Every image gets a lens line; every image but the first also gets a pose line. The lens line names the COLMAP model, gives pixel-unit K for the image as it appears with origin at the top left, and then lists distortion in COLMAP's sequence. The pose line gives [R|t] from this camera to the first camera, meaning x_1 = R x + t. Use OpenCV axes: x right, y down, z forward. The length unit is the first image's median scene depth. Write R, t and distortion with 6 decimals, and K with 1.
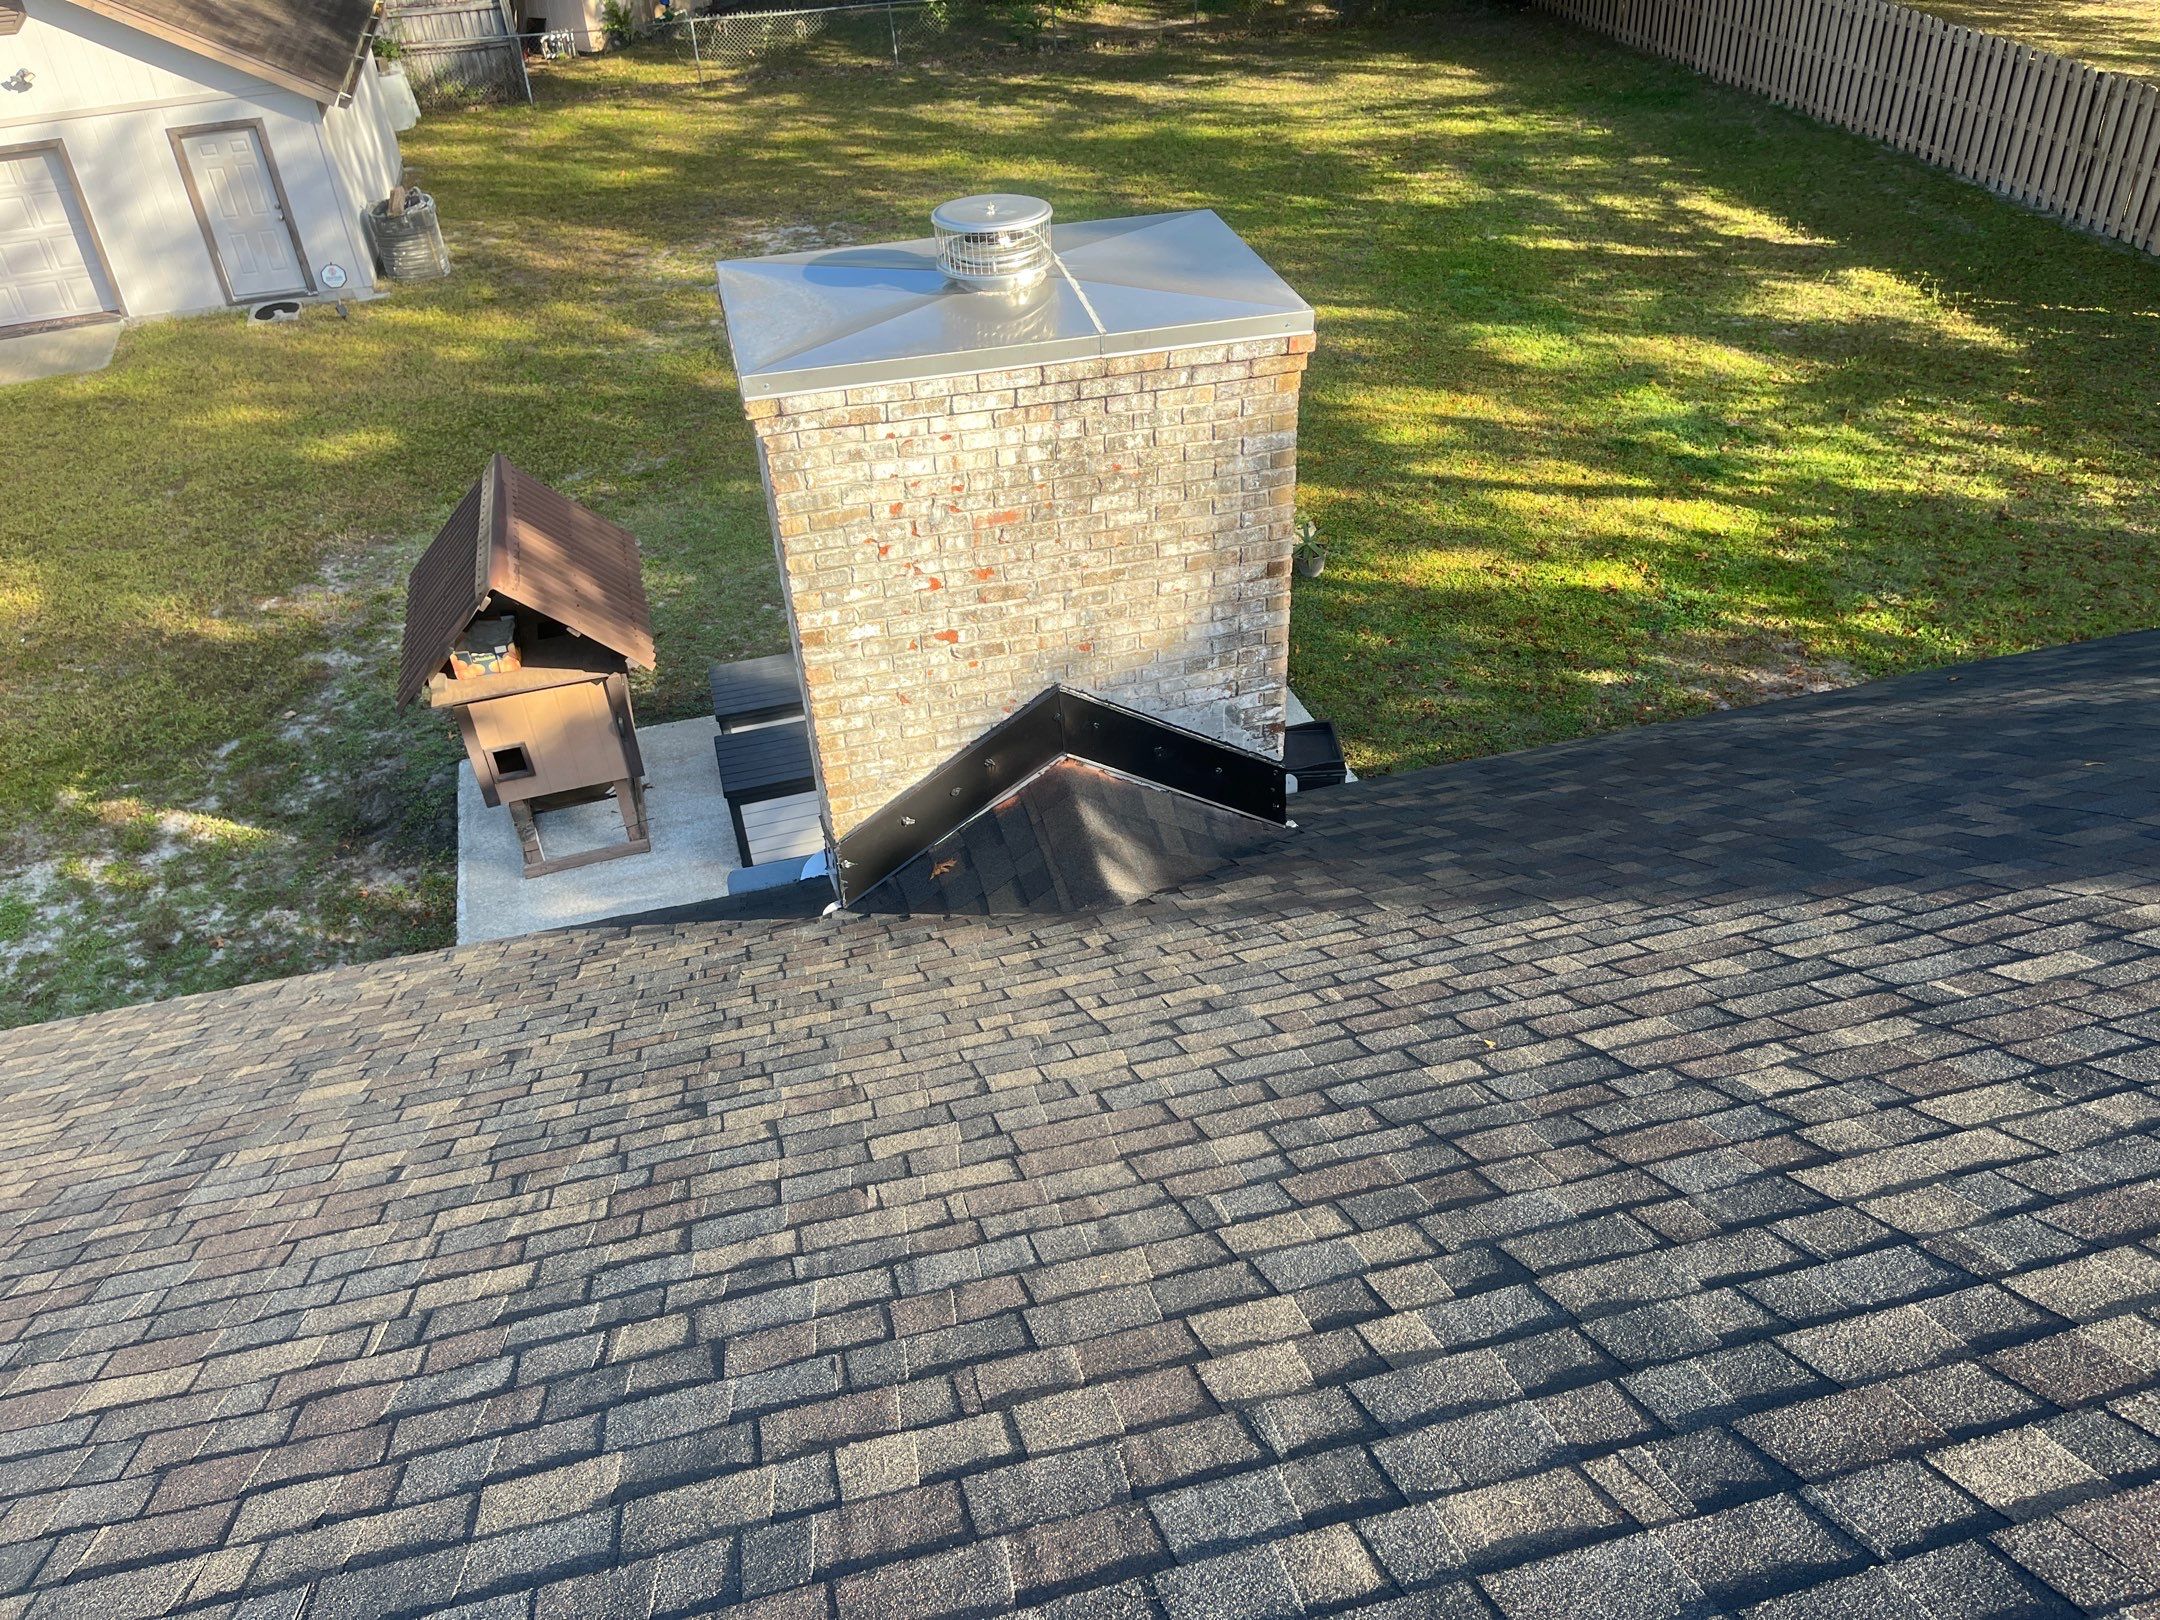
lens RADIAL K [[1505.1, 0, 1080.0], [0, 1505.1, 810.0], [0, 0, 1]] dist [0.099847, -0.125210]
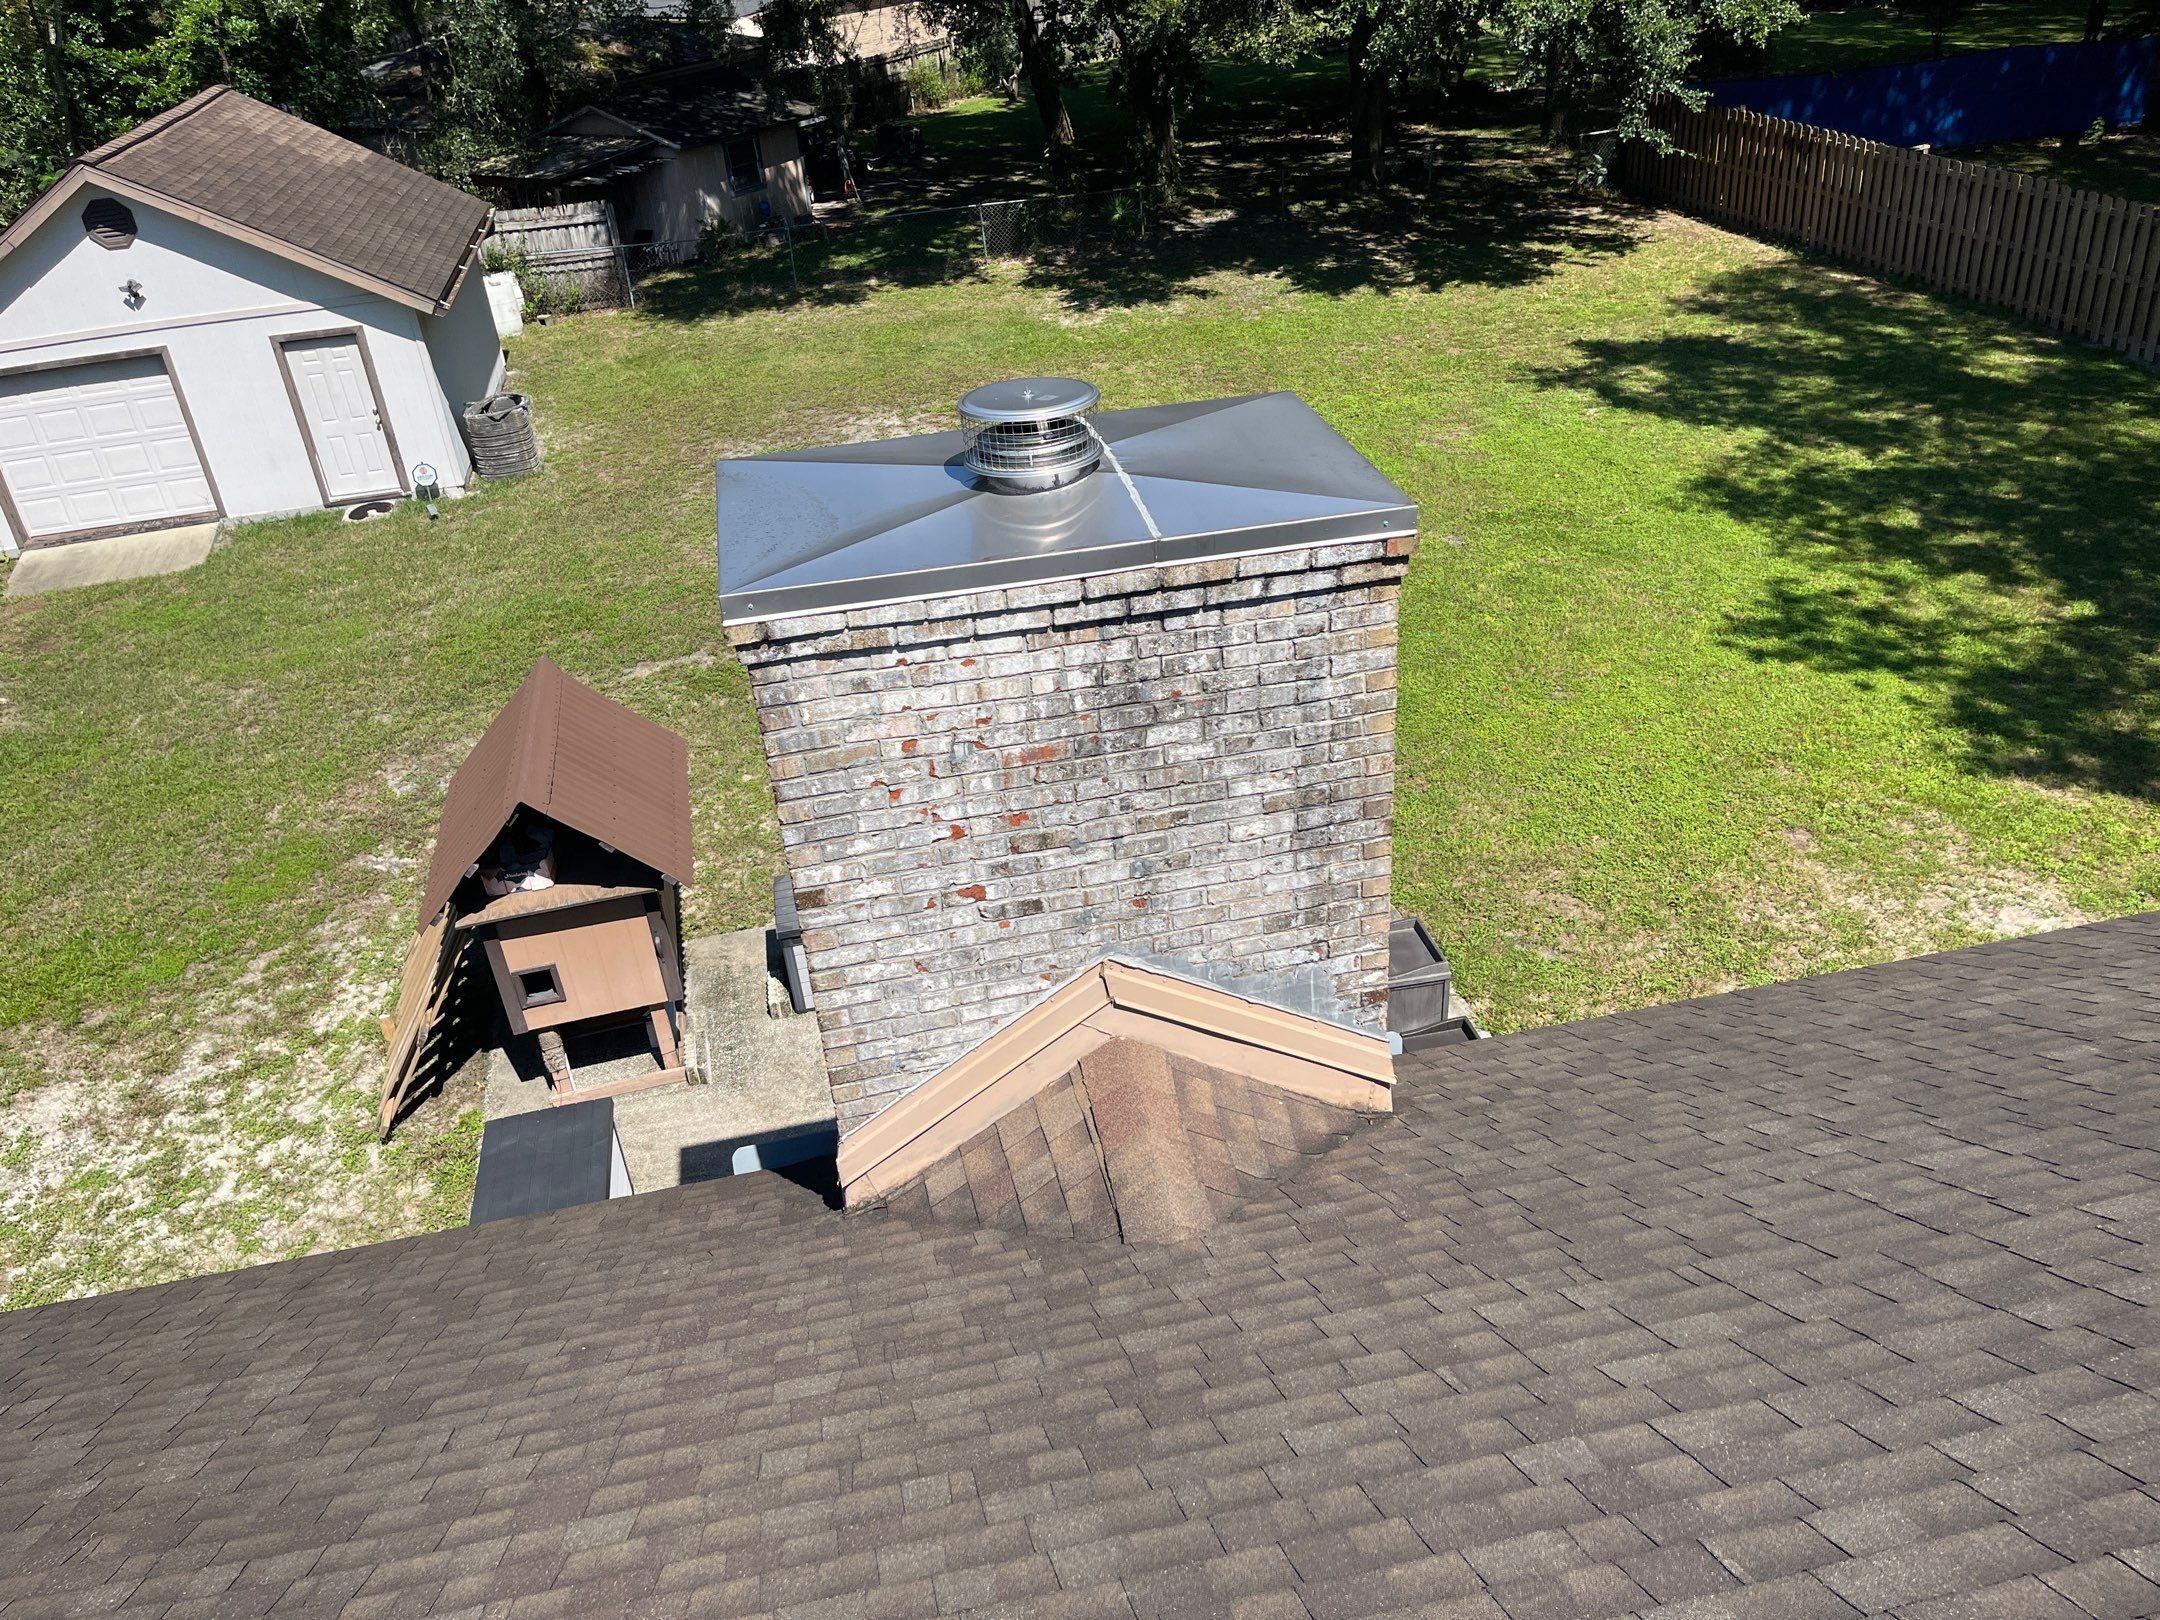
lens RADIAL K [[1516.8, 0, 1064.1], [0, 1516.8, 836.0], [0, 0, 1]] dist [0.083861, -0.122978]
pose [[0.997247, 0.000020, -0.074158, 0.012835], [-0.007036, 0.995514, -0.094354, -0.036477], [0.073823, 0.094616, 0.992773, 0.092630]]
